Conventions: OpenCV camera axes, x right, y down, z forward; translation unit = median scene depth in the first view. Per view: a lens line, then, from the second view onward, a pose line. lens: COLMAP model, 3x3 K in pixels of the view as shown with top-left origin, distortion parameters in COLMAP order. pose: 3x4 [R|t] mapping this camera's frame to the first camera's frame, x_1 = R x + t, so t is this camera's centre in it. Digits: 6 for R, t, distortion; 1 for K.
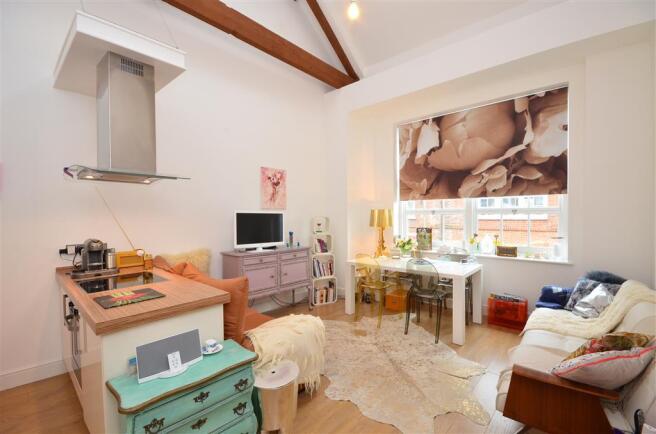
lens RADIAL K [[297.2, 0, 327.7], [0, 297.2, 215.4], [0, 0, 1]] dist [0.001276, -0.000615]
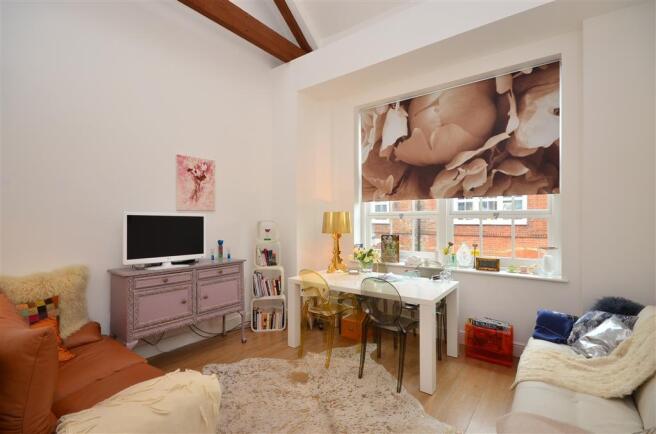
lens RADIAL K [[308.4, 0, 330.8], [0, 308.4, 216.0], [0, 0, 1]] dist [0.001762, 0.001216]
pose [[0.996349, 0.004750, 0.085241, 0.109108], [-0.003659, 0.999909, -0.012956, 0.001781], [-0.085294, 0.012597, 0.996276, 0.203973]]
